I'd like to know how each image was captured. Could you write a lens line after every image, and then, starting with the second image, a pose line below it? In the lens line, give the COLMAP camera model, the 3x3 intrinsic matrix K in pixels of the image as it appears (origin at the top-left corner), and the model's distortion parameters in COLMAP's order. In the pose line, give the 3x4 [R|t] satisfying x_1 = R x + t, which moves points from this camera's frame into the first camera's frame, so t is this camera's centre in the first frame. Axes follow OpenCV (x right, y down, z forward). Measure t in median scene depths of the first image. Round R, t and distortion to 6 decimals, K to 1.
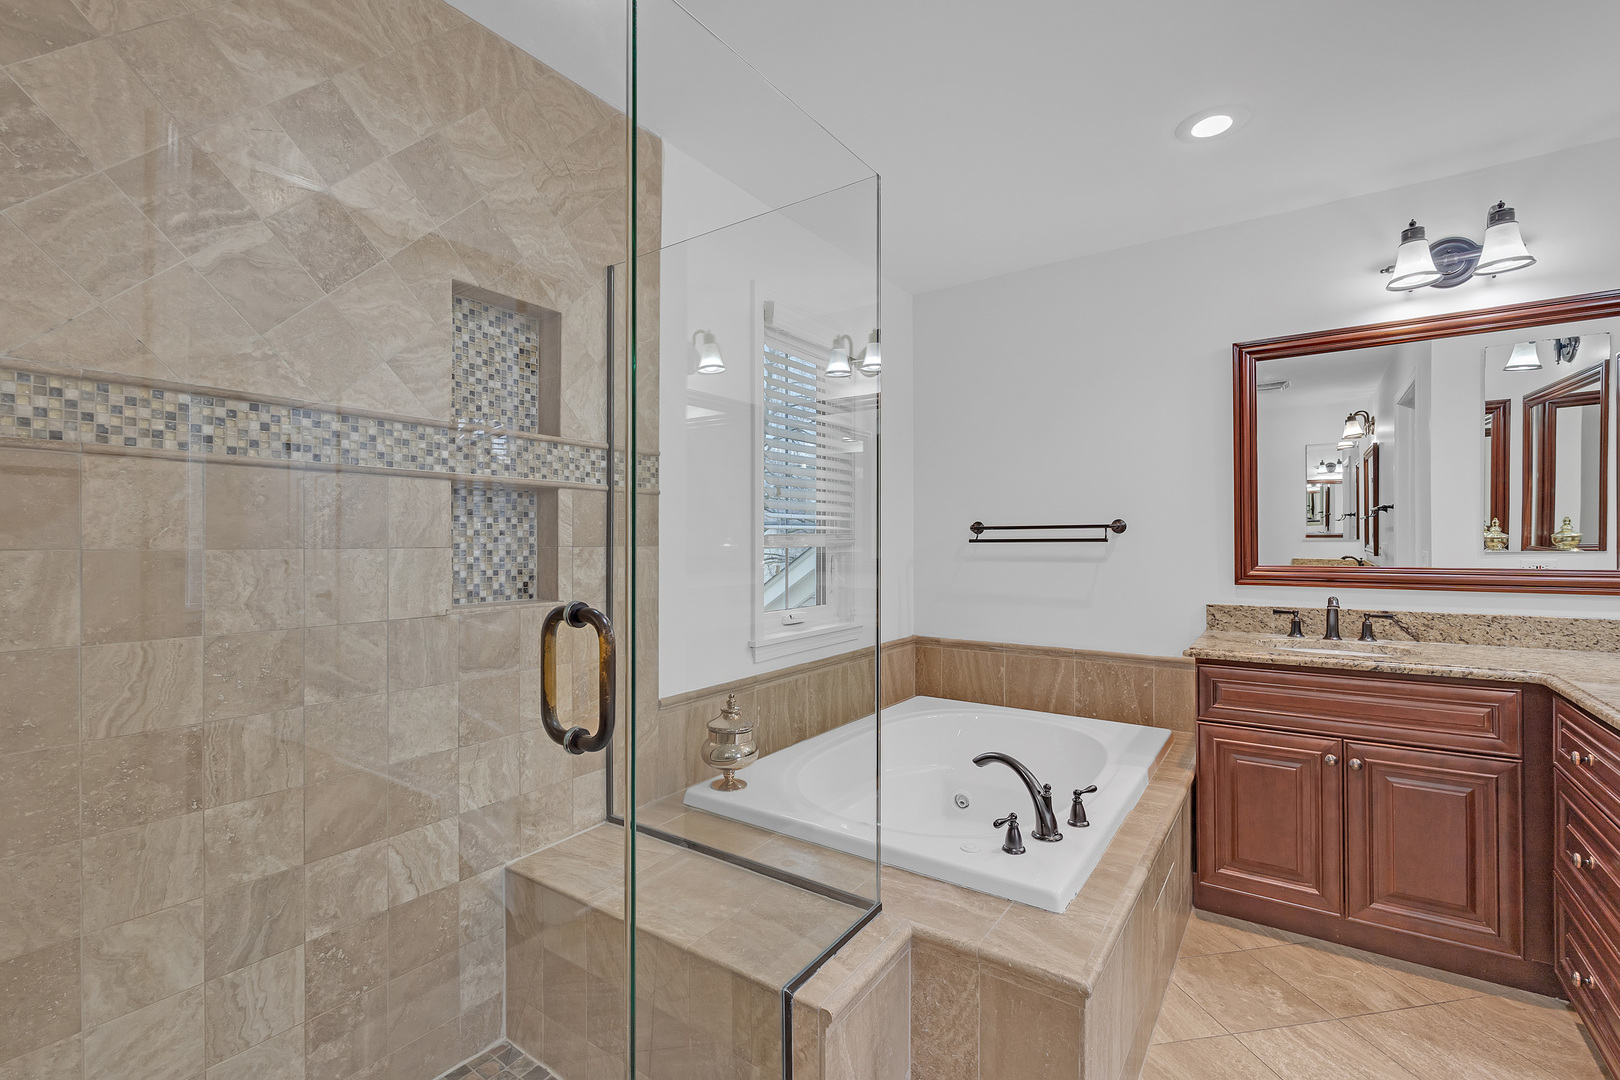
lens RADIAL K [[715.0, 0, 810.0], [0, 715.0, 540.0], [0, 0, 1]] dist [-0.001606, 0.000075]
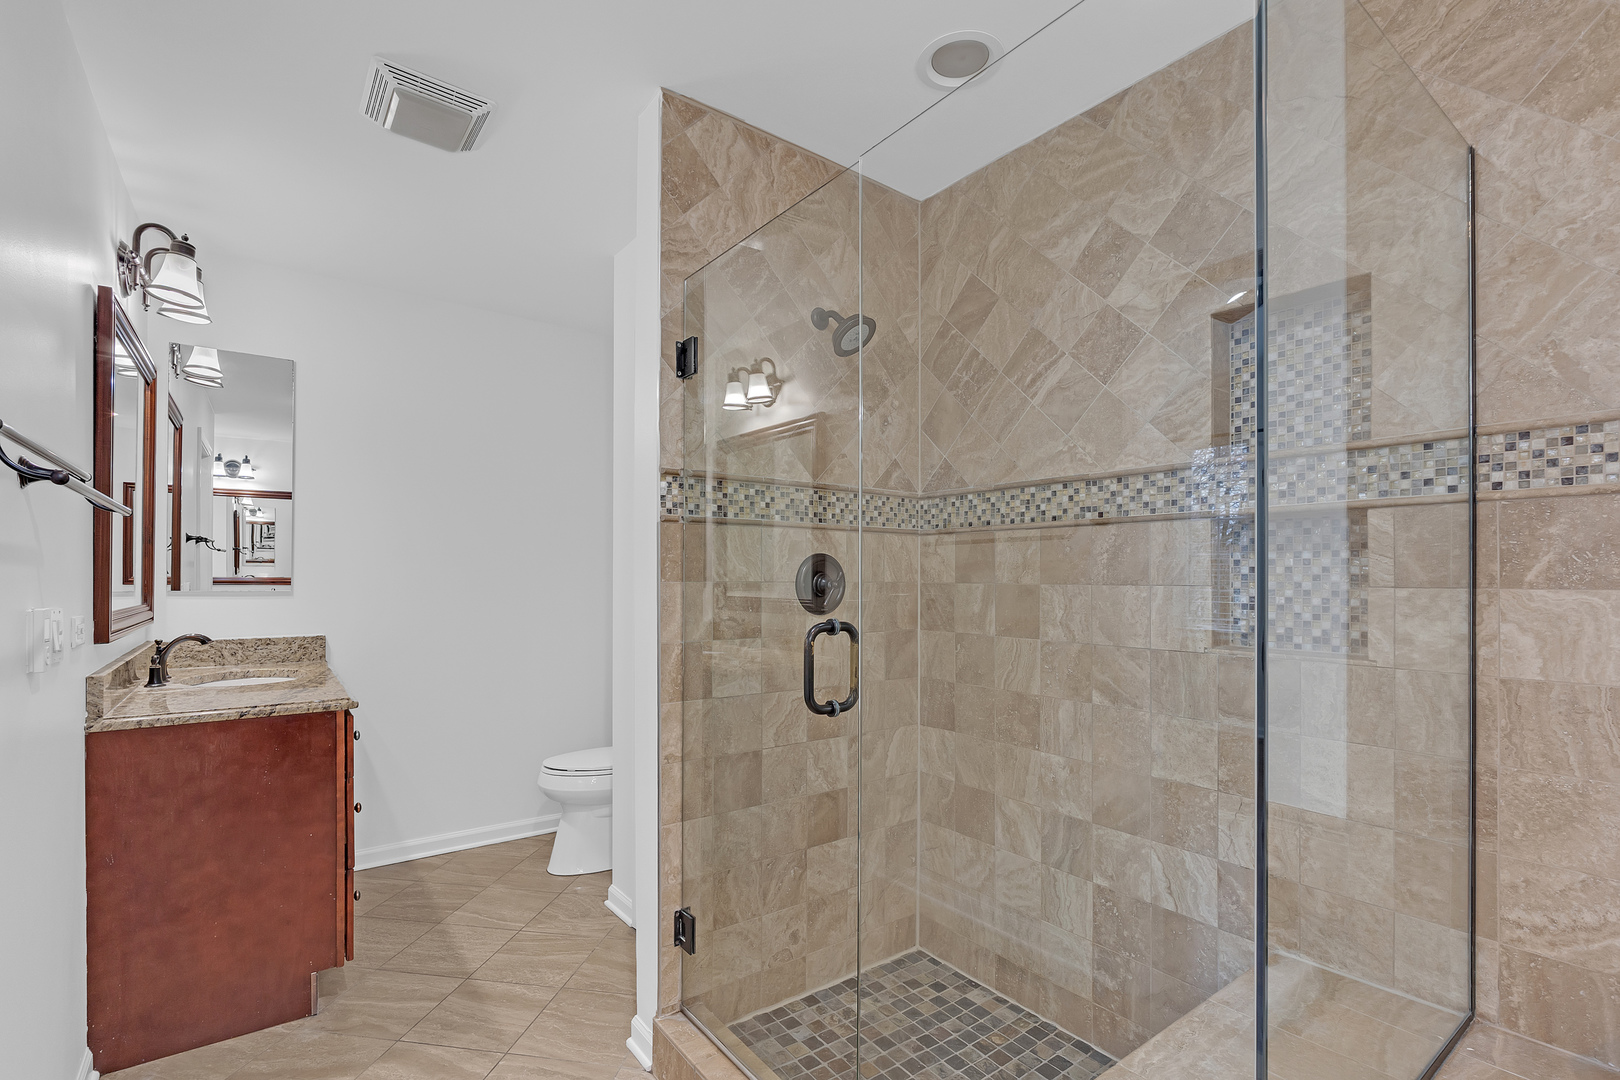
lens RADIAL K [[734.7, 0, 811.5], [0, 734.7, 578.5], [0, 0, 1]] dist [0.001433, 0.000064]
pose [[-0.307483, 0.000507, -0.951554, 0.725857], [-0.000020, 1.000000, 0.000539, -0.000084], [0.951554, 0.000185, -0.307482, 0.891920]]
